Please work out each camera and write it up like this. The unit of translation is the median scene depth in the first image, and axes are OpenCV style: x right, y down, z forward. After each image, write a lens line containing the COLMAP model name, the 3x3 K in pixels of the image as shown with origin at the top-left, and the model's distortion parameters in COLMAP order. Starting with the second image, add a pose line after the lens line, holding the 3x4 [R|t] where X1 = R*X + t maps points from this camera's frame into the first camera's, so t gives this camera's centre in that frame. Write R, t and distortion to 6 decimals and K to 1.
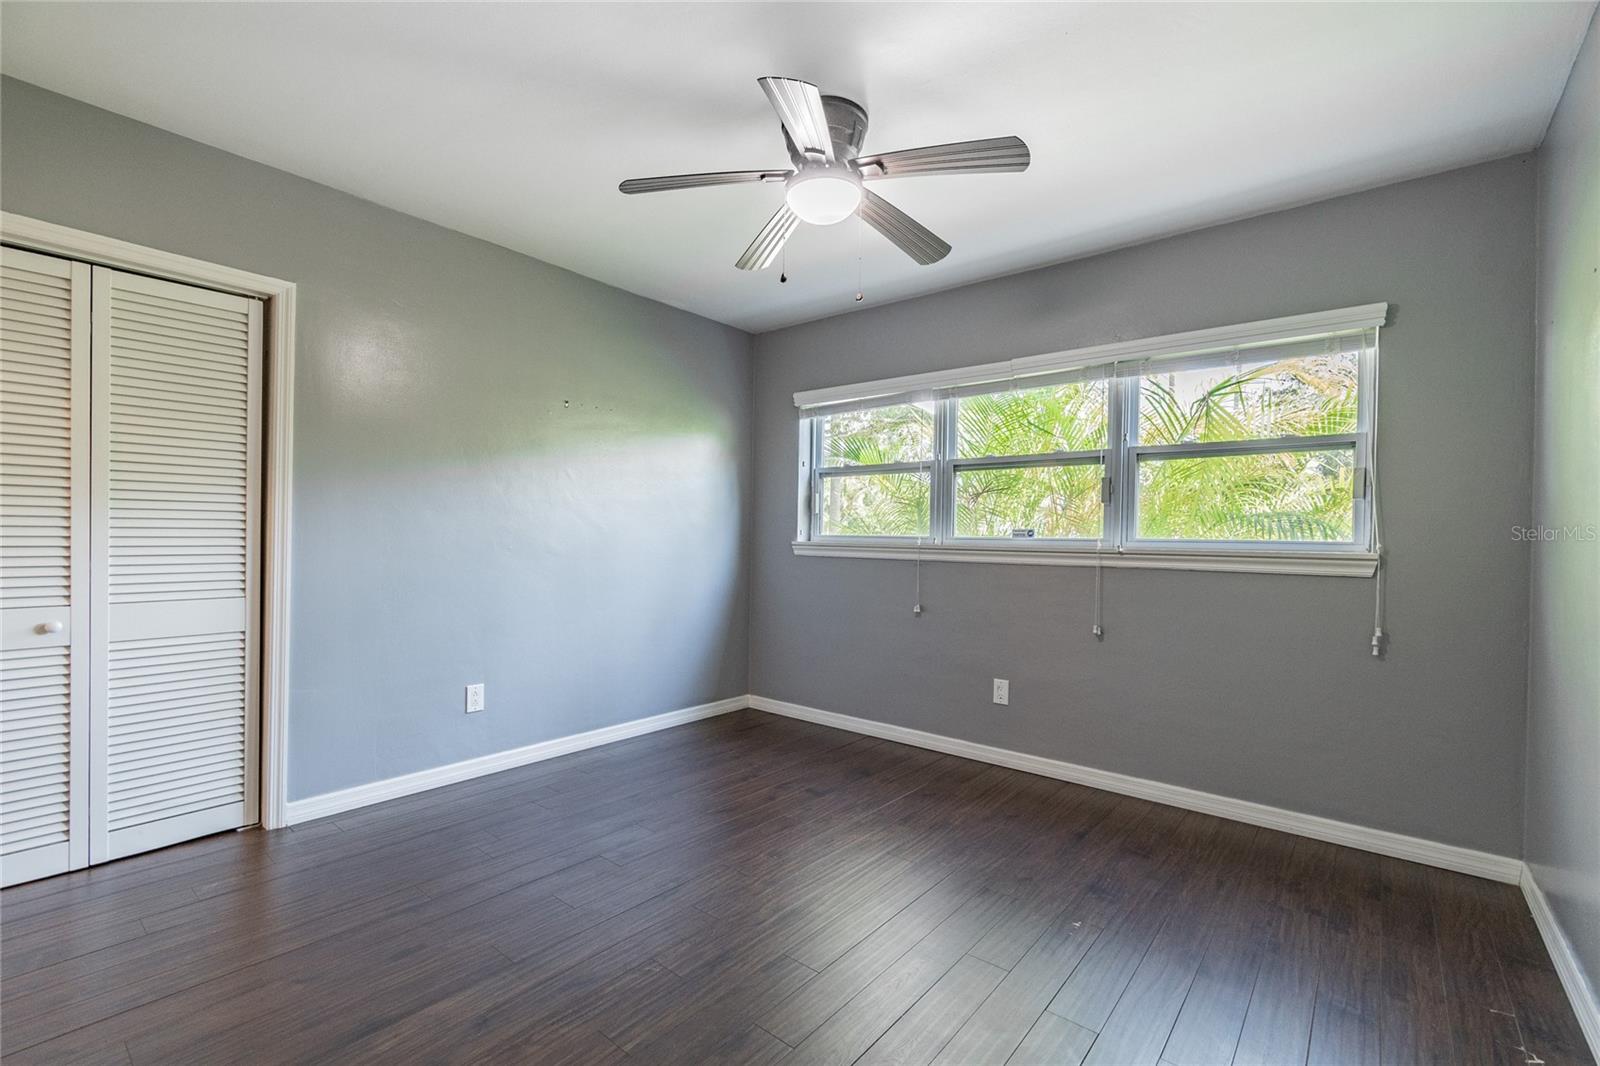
lens RADIAL K [[714.9, 0, 803.0], [0, 714.9, 538.1], [0, 0, 1]] dist [0.004638, -0.001201]
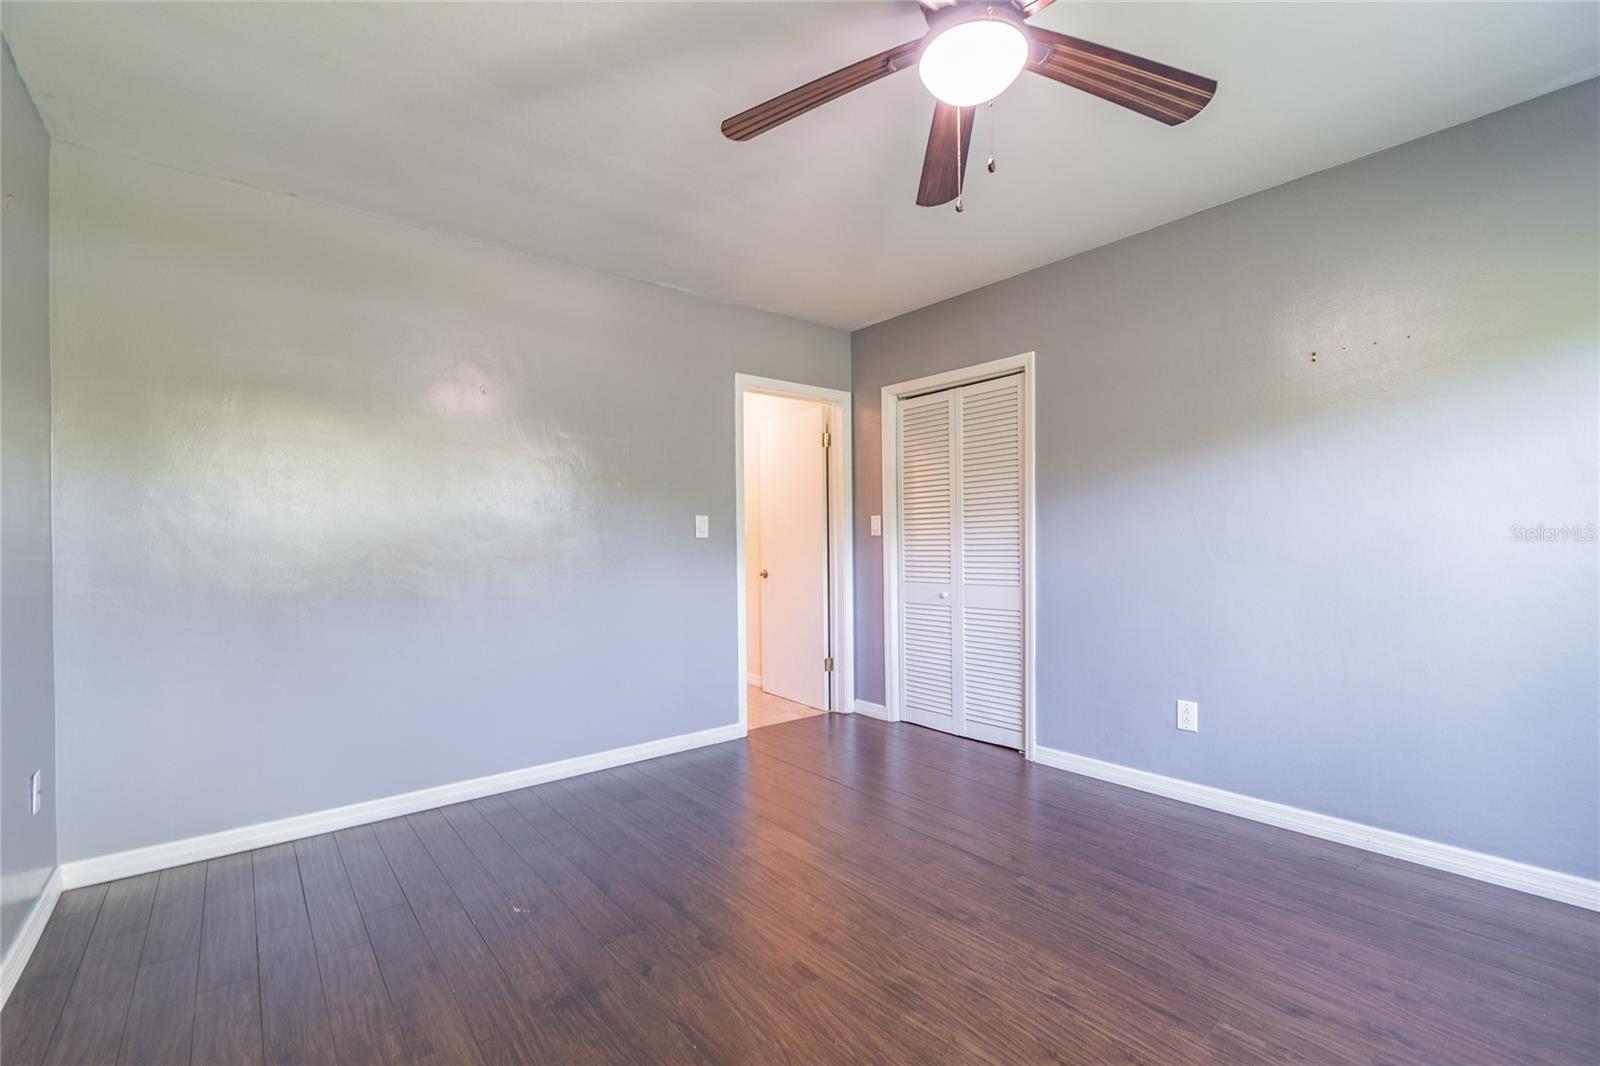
lens RADIAL K [[714.9, 0, 797.7], [0, 714.9, 546.7], [0, 0, 1]] dist [0.004638, -0.001201]
pose [[-0.235070, -0.010463, -0.971922, 0.638445], [0.008059, 0.999887, -0.012713, 0.017295], [0.971945, -0.010821, -0.234959, 0.848793]]
